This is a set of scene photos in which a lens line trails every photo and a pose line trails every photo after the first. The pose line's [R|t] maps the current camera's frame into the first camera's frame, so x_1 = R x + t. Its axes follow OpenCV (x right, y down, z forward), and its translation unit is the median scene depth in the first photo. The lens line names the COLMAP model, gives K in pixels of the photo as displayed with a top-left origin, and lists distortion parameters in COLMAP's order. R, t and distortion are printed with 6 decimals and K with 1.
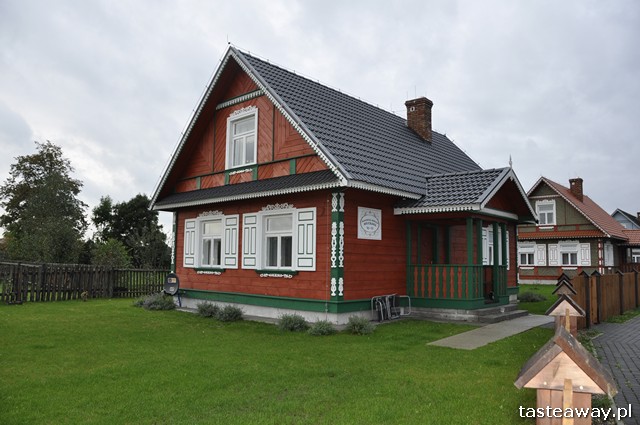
lens RADIAL K [[484.5, 0, 319.8], [0, 484.5, 212.7], [0, 0, 1]] dist [-0.085905, 0.020799]
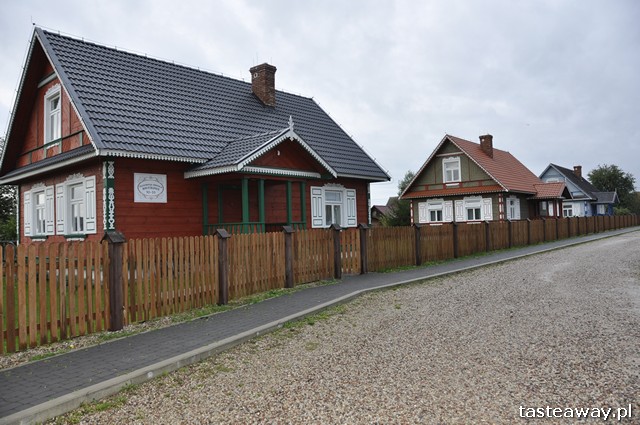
lens RADIAL K [[484.5, 0, 320.4], [0, 484.5, 212.4], [0, 0, 1]] dist [-0.085905, 0.020799]
pose [[0.998987, -0.042698, 0.014196, 0.320240], [0.041594, 0.996637, 0.070597, 0.011523], [-0.017163, -0.069935, 0.997404, -0.055086]]
